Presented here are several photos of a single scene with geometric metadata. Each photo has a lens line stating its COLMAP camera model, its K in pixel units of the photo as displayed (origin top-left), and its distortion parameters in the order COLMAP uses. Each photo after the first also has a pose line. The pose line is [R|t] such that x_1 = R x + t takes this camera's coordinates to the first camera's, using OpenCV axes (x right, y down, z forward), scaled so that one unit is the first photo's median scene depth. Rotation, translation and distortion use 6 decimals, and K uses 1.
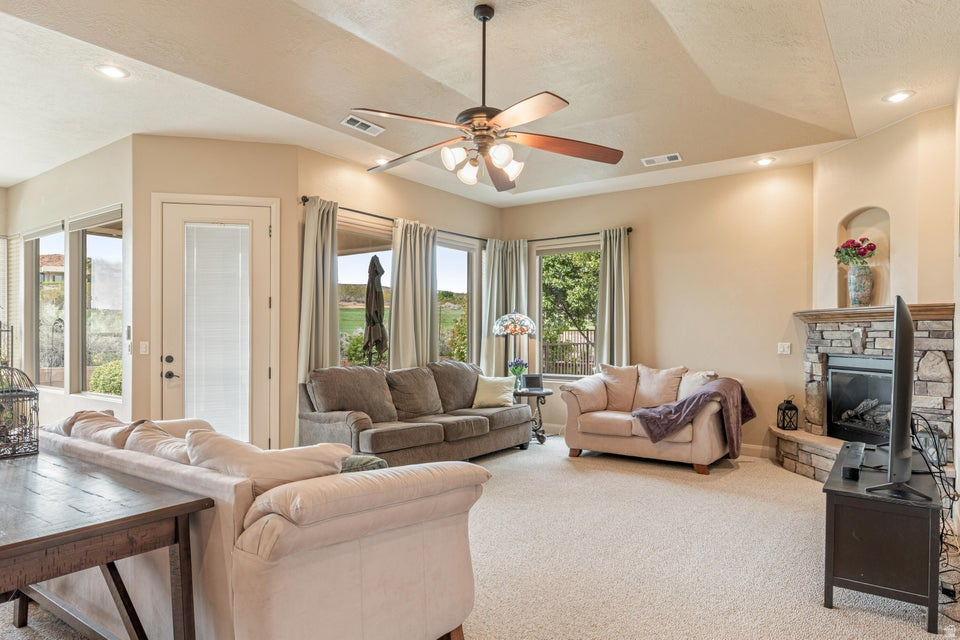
lens RADIAL K [[586.7, 0, 506.5], [0, 586.7, 336.6], [0, 0, 1]] dist [0.001174, 0.000139]
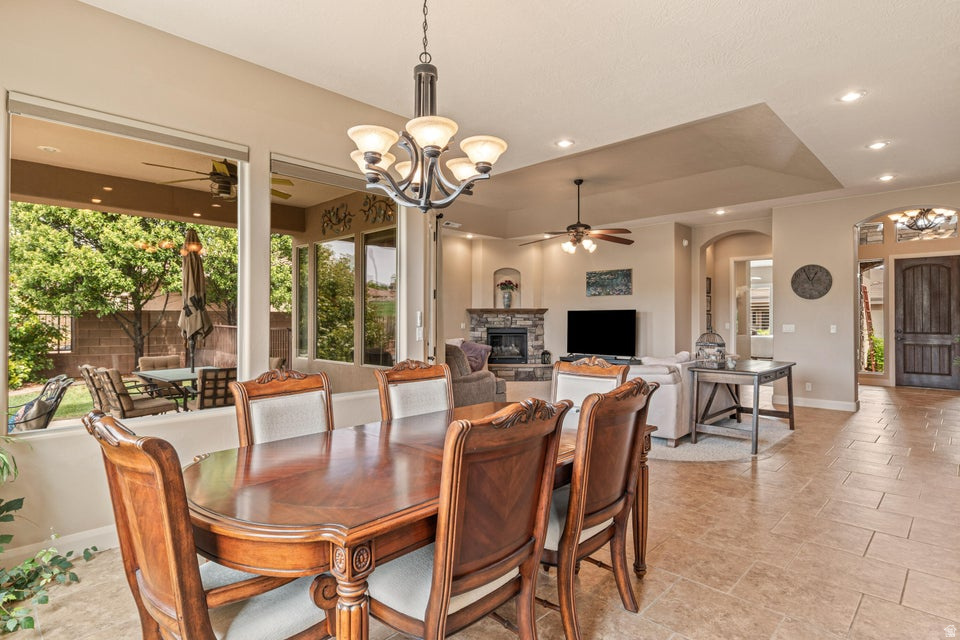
lens RADIAL K [[498.0, 0, 480.0], [0, 498.0, 320.0], [0, 0, 1]] dist [-0.000322, -0.001247]
pose [[0.169762, -0.004183, 0.985476, -1.447666], [0.005021, 0.999982, 0.003380, -0.008060], [-0.985472, 0.004375, 0.169780, 0.743133]]
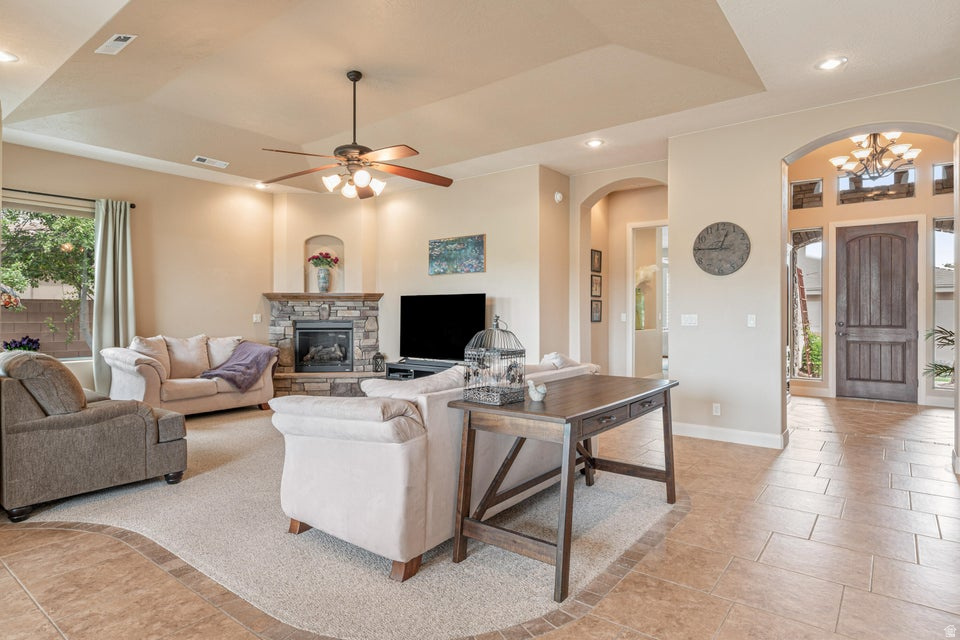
lens RADIAL K [[531.6, 0, 480.0], [0, 531.6, 320.0], [0, 0, 1]] dist [0.000245, 0.000347]
pose [[0.056874, -0.017108, 0.998235, -0.905752], [0.005333, 0.999844, 0.016832, 0.006139], [-0.998367, 0.004366, 0.056957, 0.446797]]
